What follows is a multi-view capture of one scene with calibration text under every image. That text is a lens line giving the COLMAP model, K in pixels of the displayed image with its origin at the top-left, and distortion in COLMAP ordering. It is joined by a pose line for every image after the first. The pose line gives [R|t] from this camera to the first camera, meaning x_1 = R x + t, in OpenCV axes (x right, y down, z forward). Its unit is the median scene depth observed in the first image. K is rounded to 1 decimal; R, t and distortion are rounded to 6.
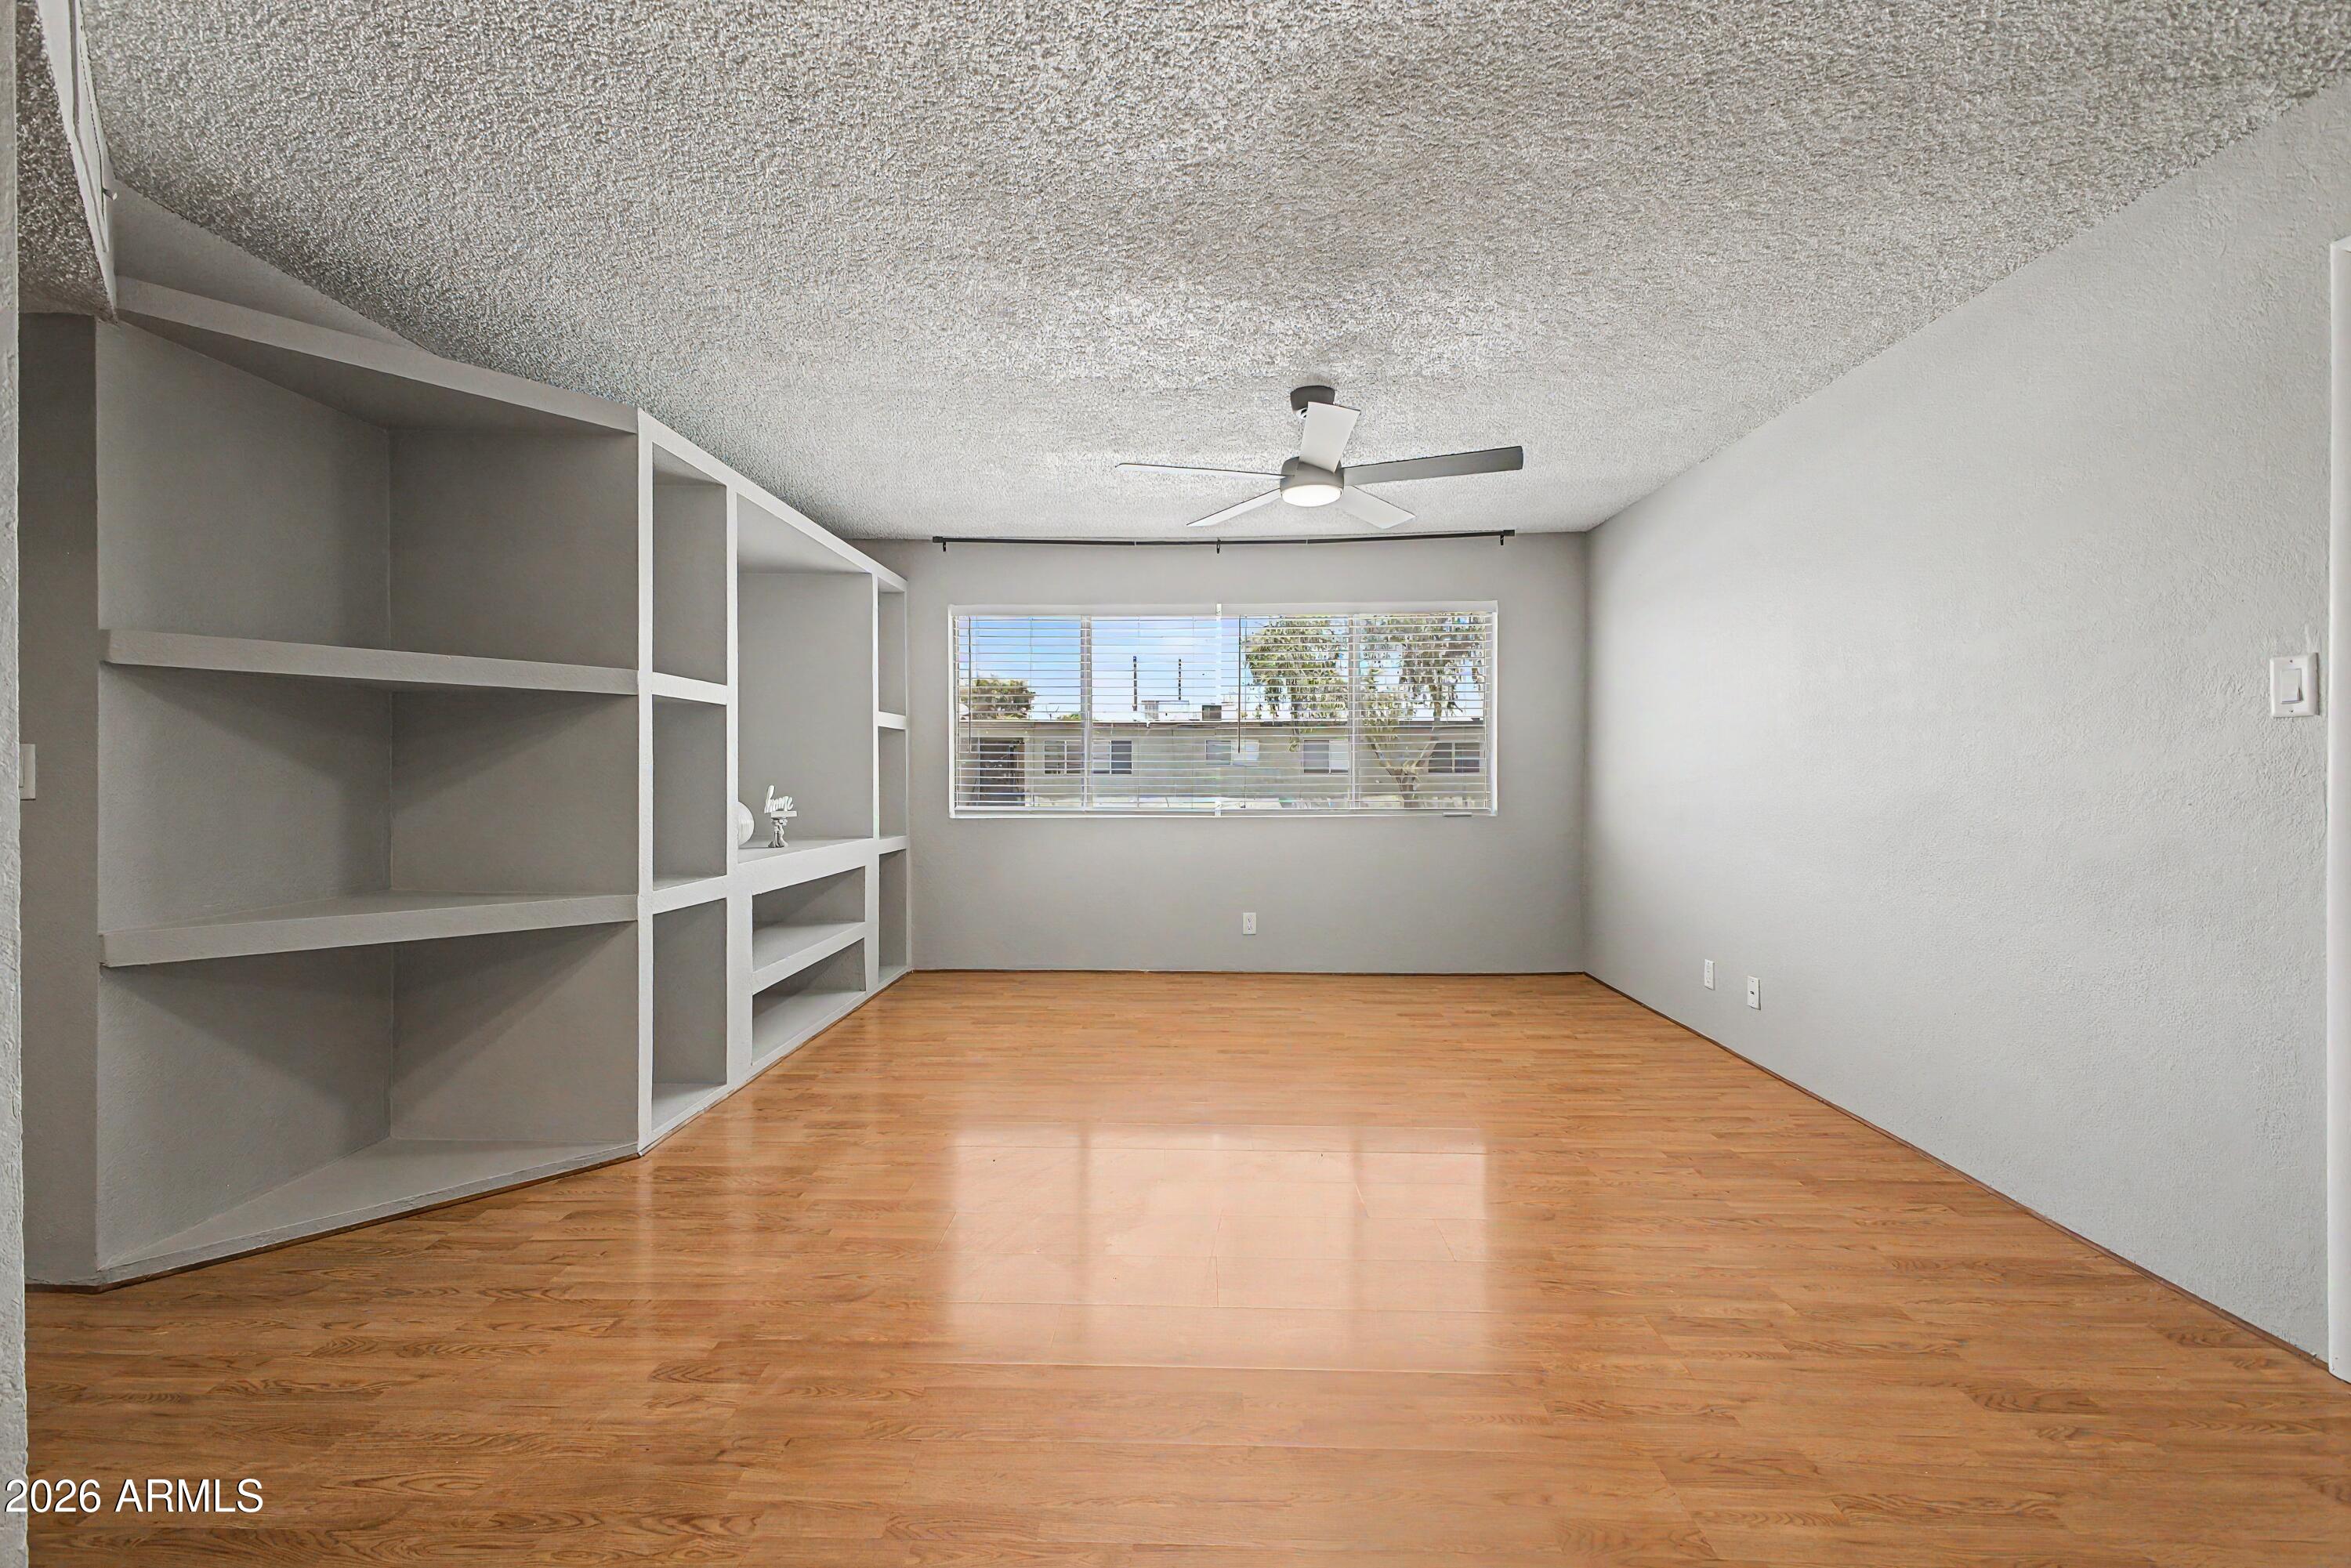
lens RADIAL K [[941.3, 0, 1175.9], [0, 941.3, 779.9], [0, 0, 1]] dist [0.001359, 0.000018]
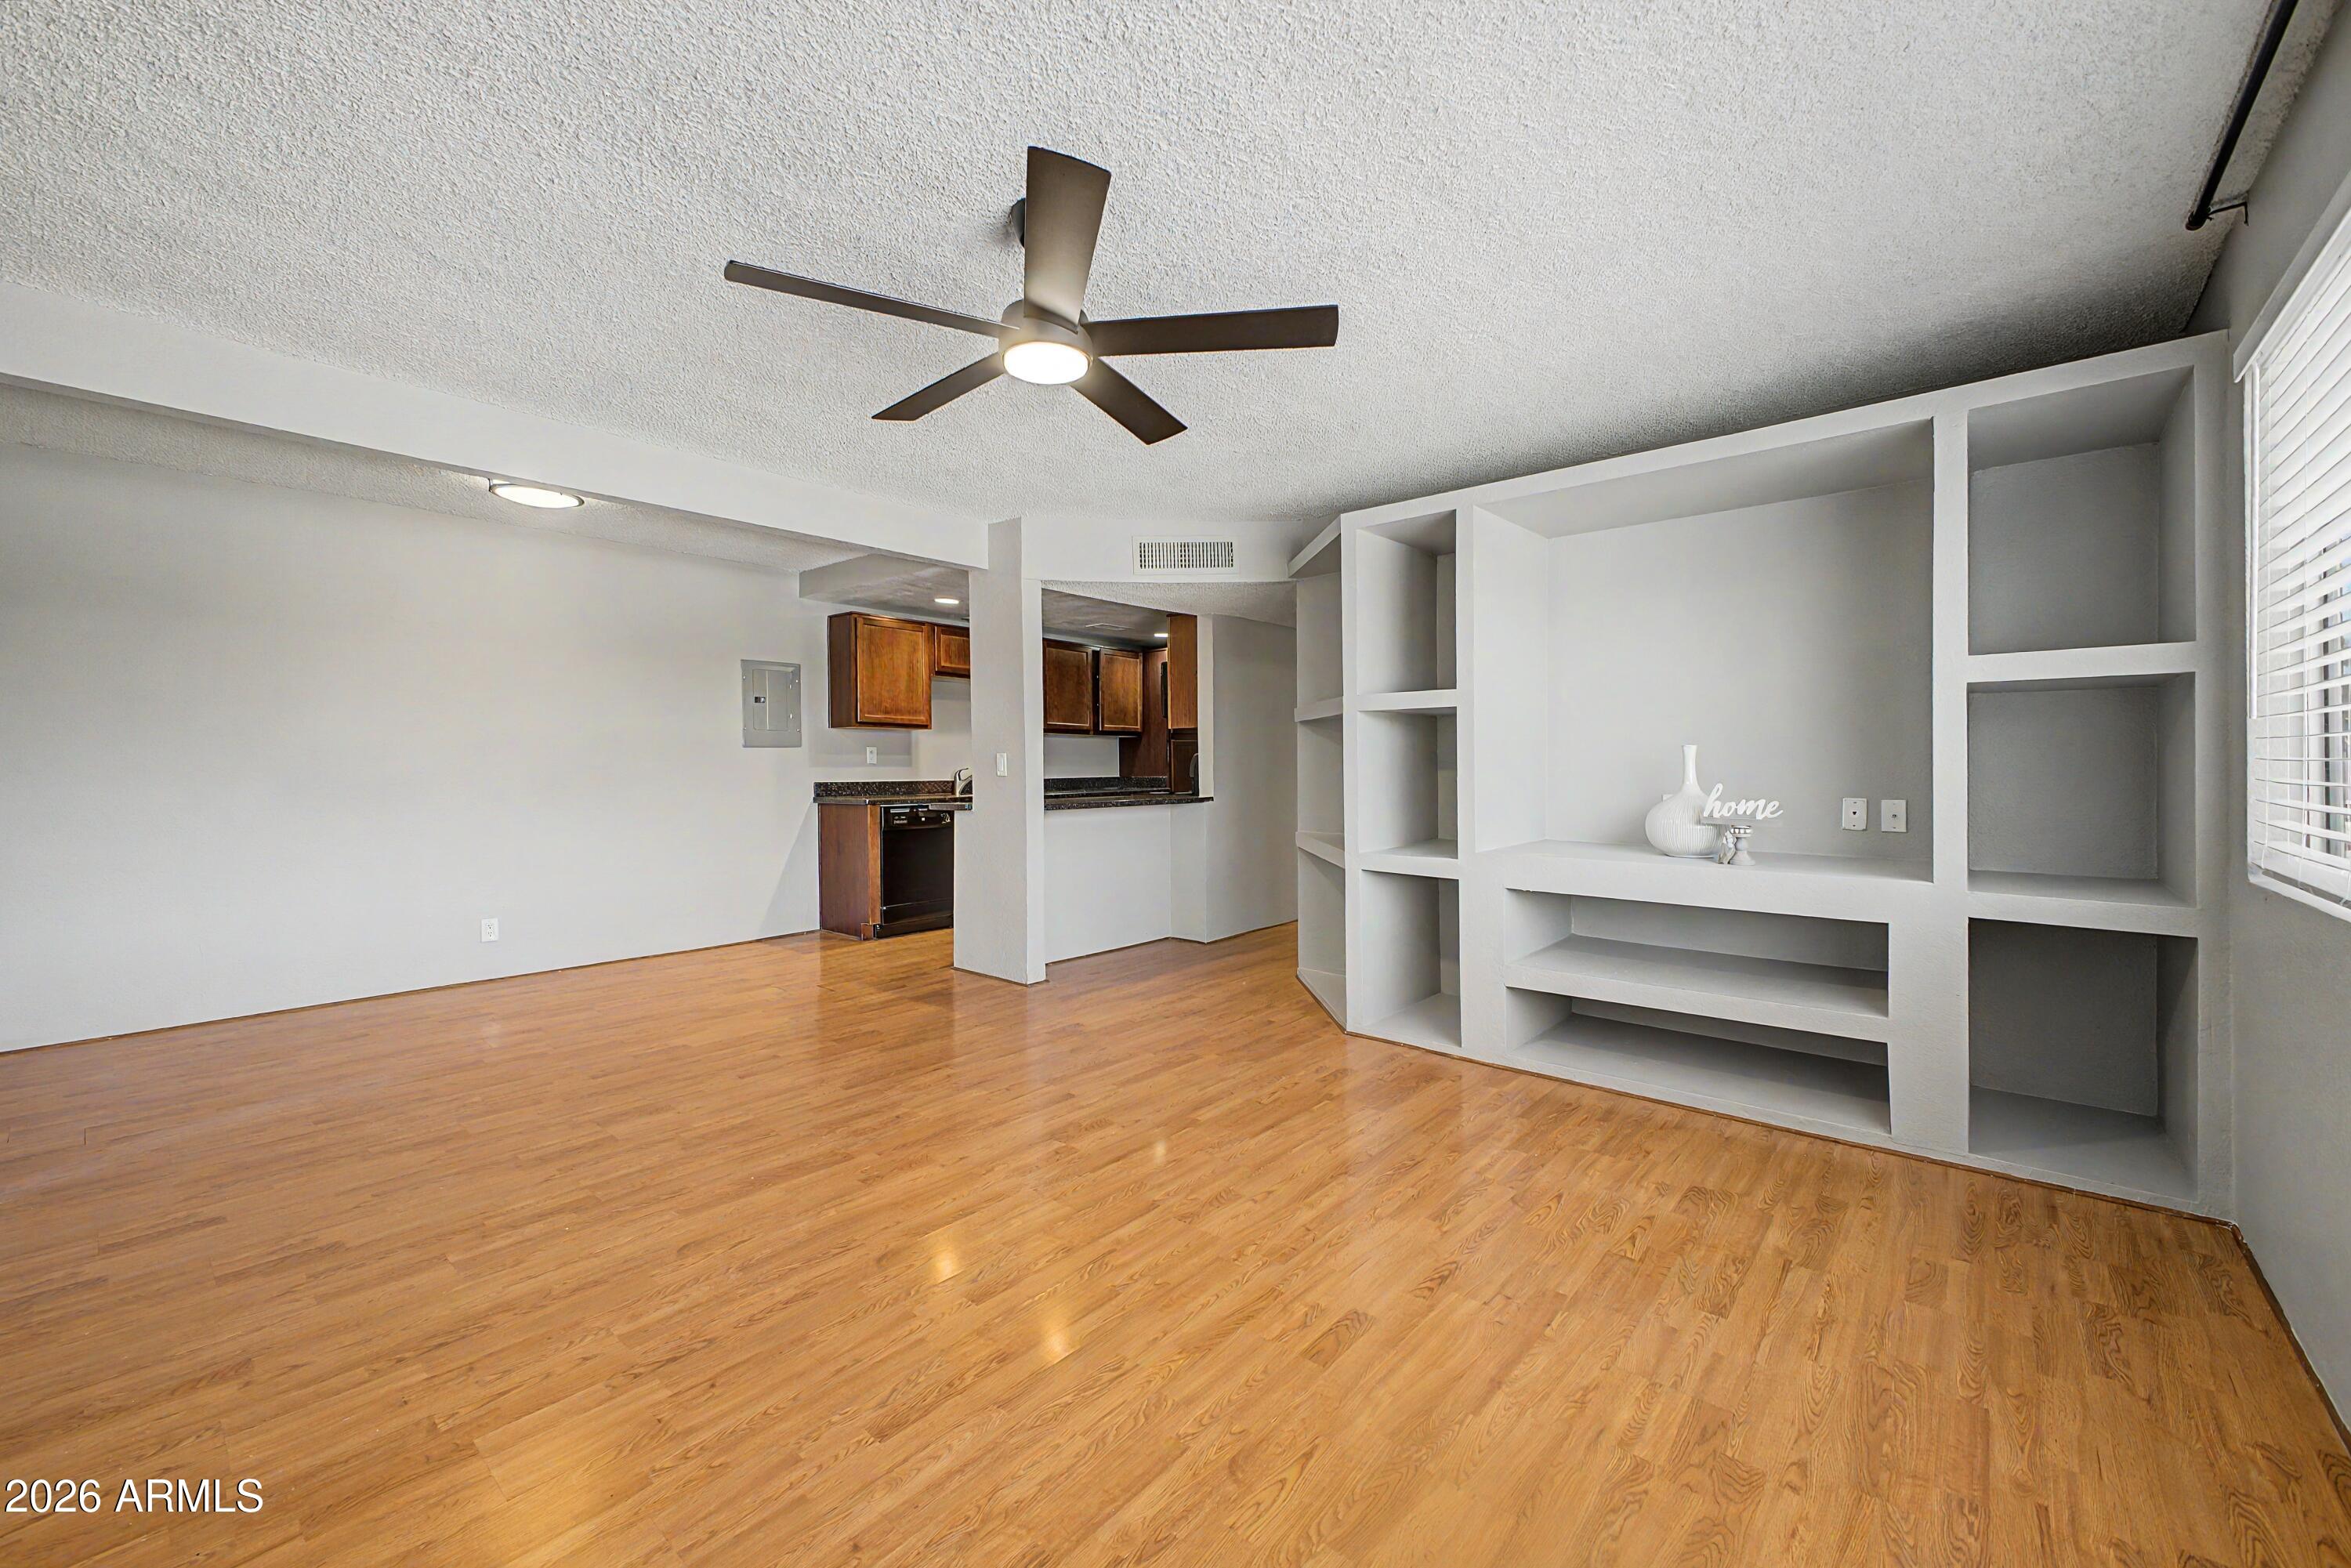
lens RADIAL K [[941.3, 0, 1181.4], [0, 941.3, 771.5], [0, 0, 1]] dist [0.001359, 0.000018]
pose [[-0.635989, 0.008628, -0.771650, 0.843374], [-0.008398, 0.999801, 0.018100, -0.029703], [0.771652, 0.017992, -0.635790, 2.077647]]
